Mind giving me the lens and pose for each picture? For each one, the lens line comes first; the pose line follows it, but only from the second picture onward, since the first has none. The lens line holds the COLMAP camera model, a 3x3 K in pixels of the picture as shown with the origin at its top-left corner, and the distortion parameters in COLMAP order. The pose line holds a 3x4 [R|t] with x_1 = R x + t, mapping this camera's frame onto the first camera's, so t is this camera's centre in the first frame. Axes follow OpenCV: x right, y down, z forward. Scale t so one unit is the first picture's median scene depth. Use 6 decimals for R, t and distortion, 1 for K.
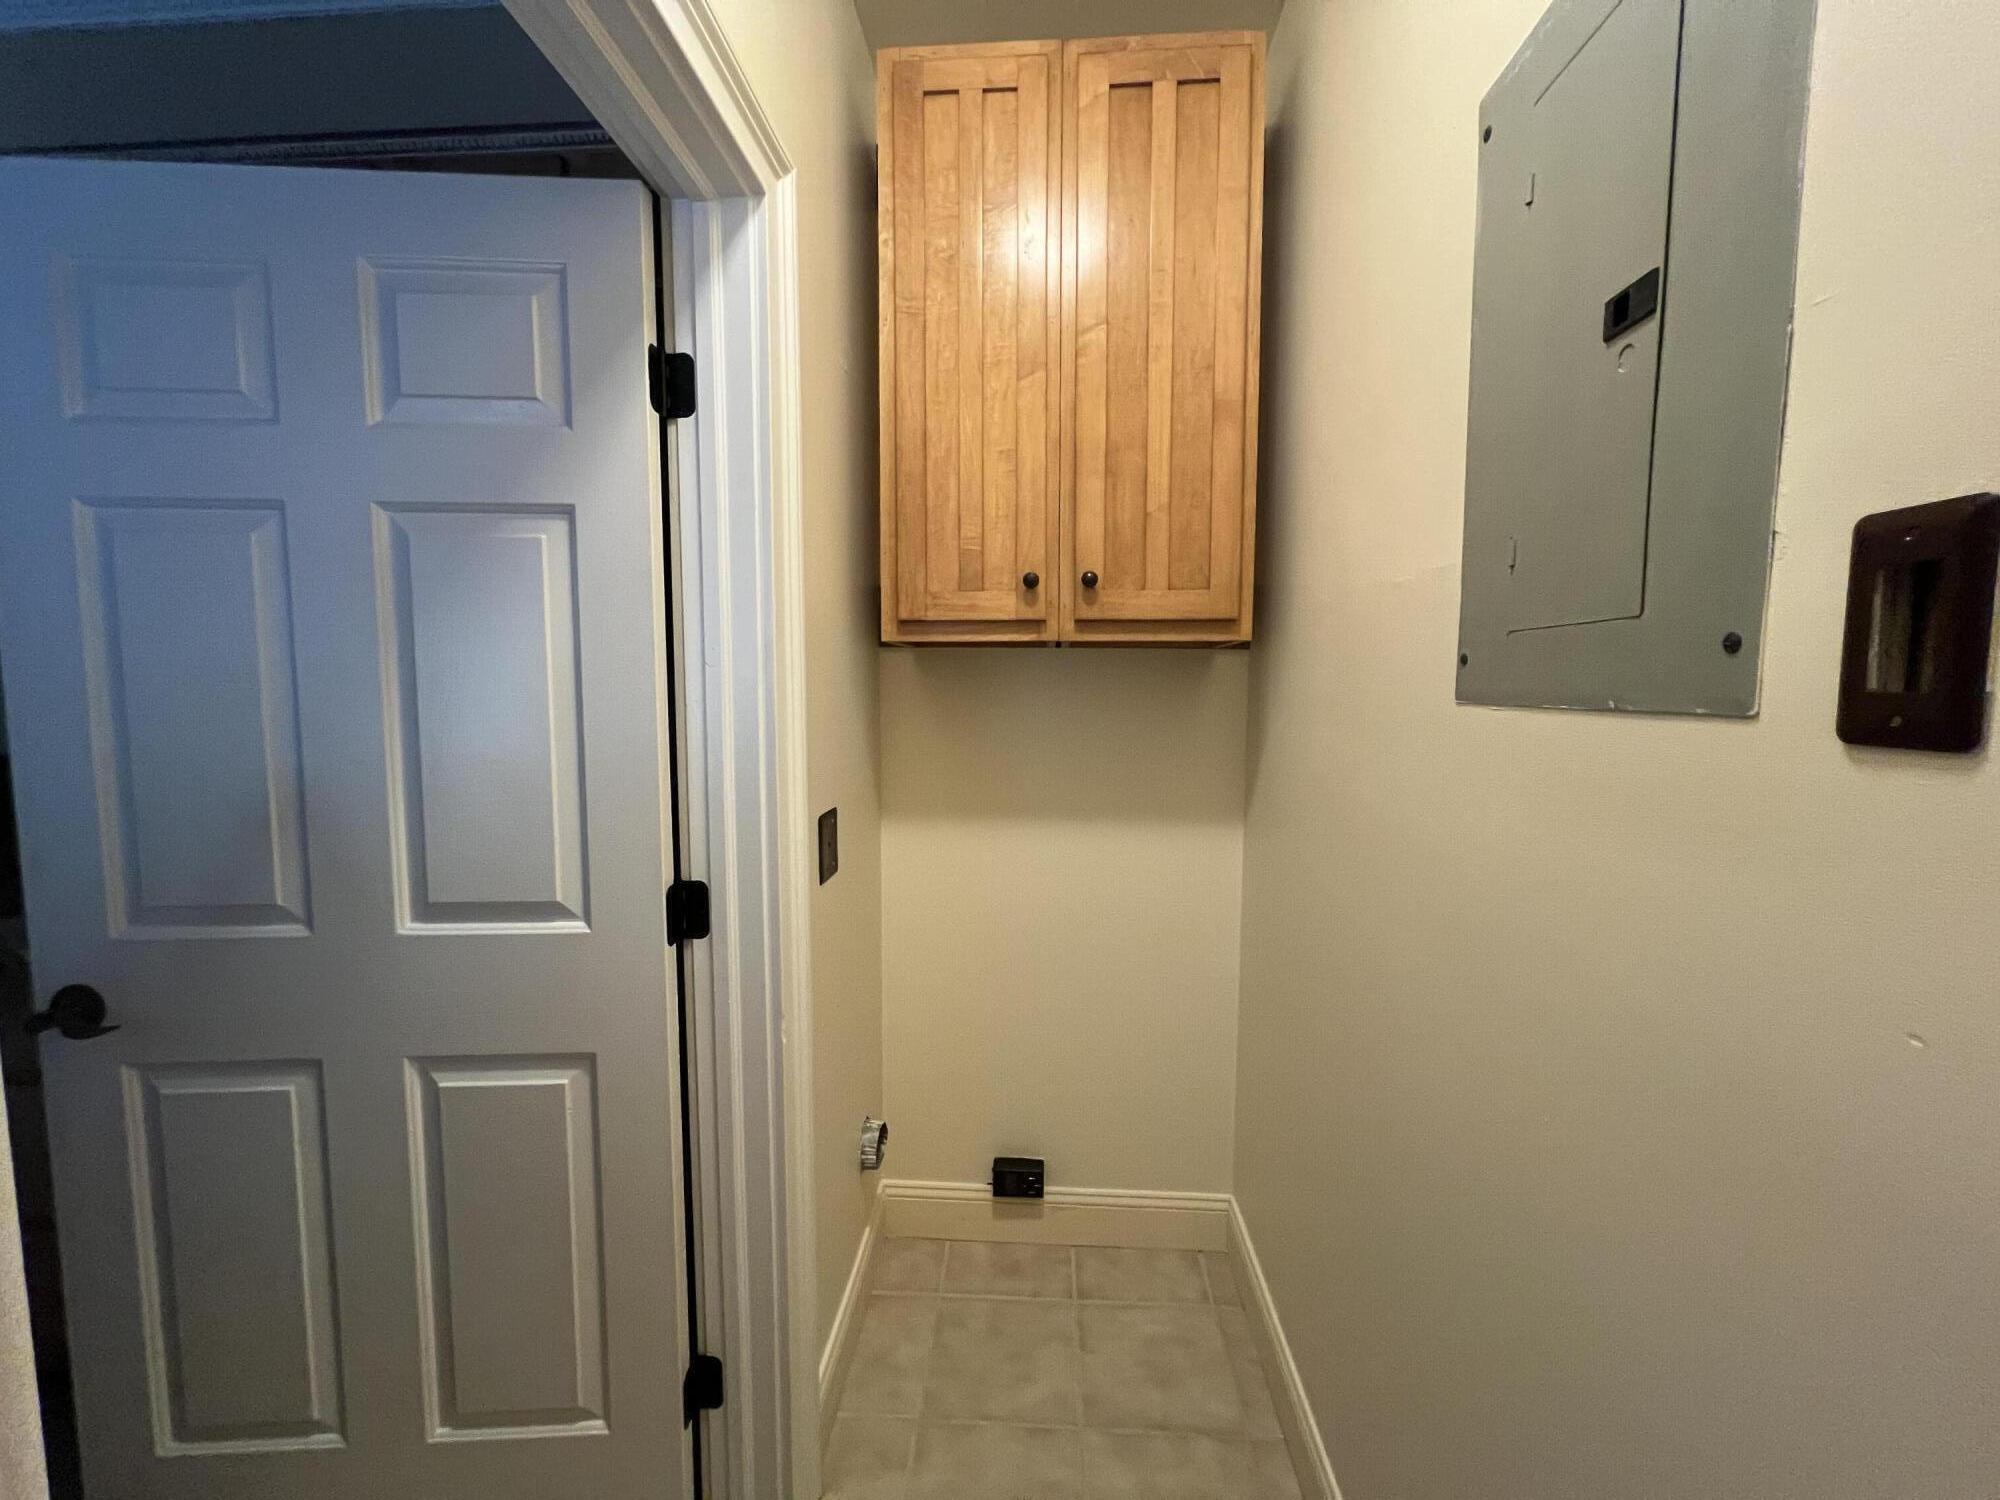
lens RADIAL K [[798.0, 0, 1009.8], [0, 798.0, 746.9], [0, 0, 1]] dist [-0.001183, -0.000178]
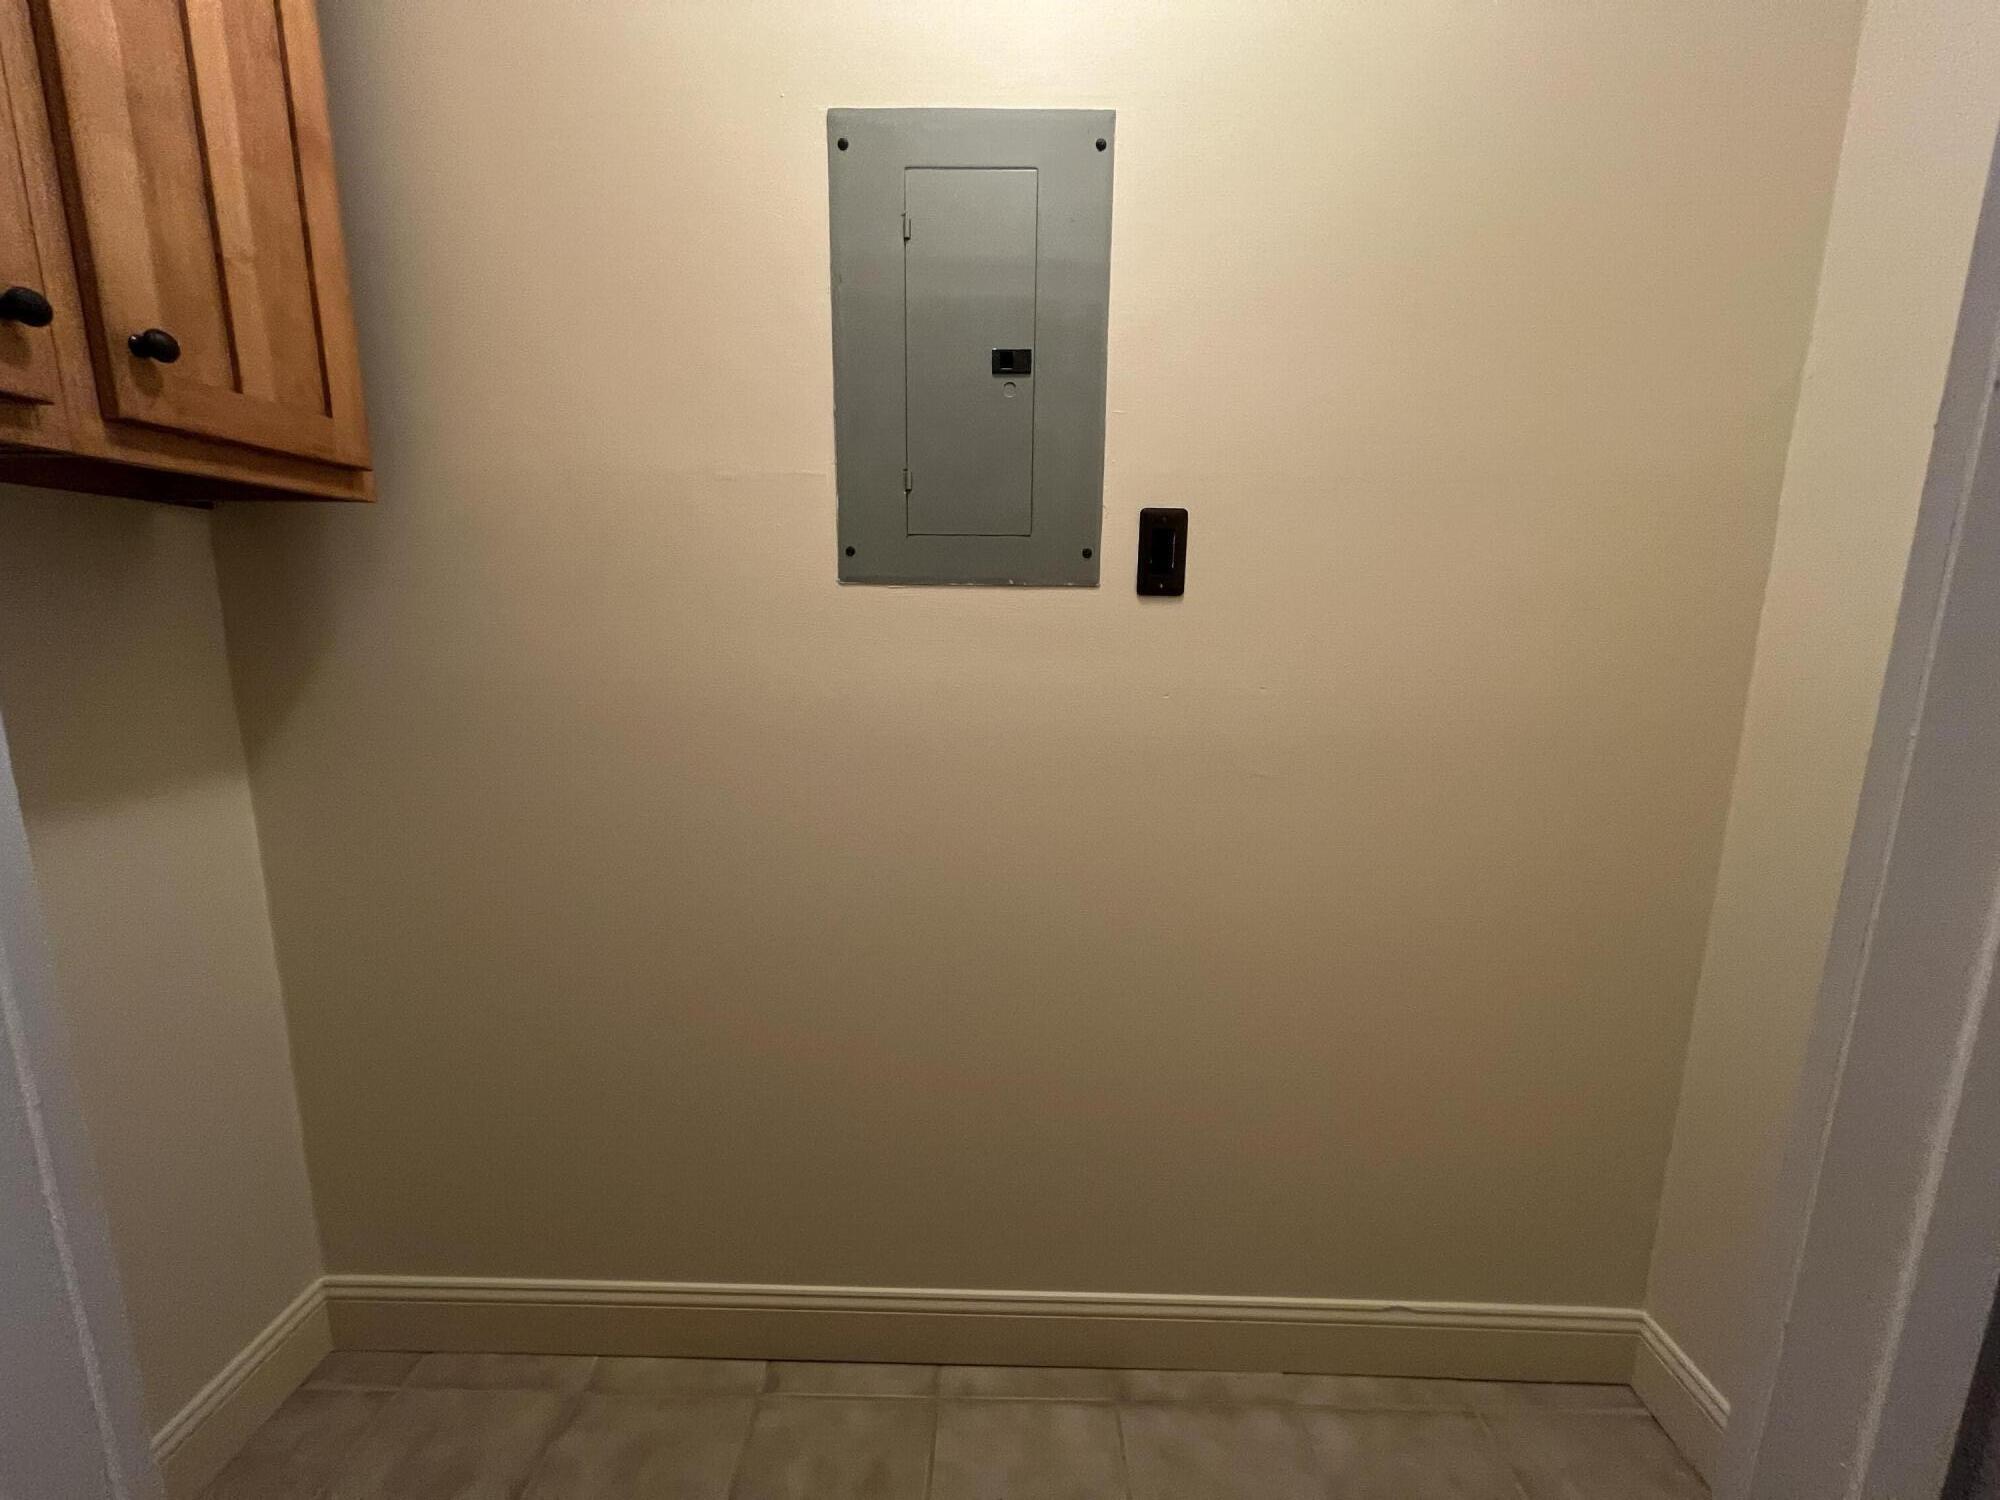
lens RADIAL K [[798.0, 0, 1000.2], [0, 798.0, 745.1], [0, 0, 1]] dist [-0.001183, -0.000178]
pose [[-0.037083, -0.172975, 0.984228, -0.499896], [0.067826, 0.982198, 0.175174, -0.003022], [-0.997008, 0.073252, -0.024690, 0.479992]]
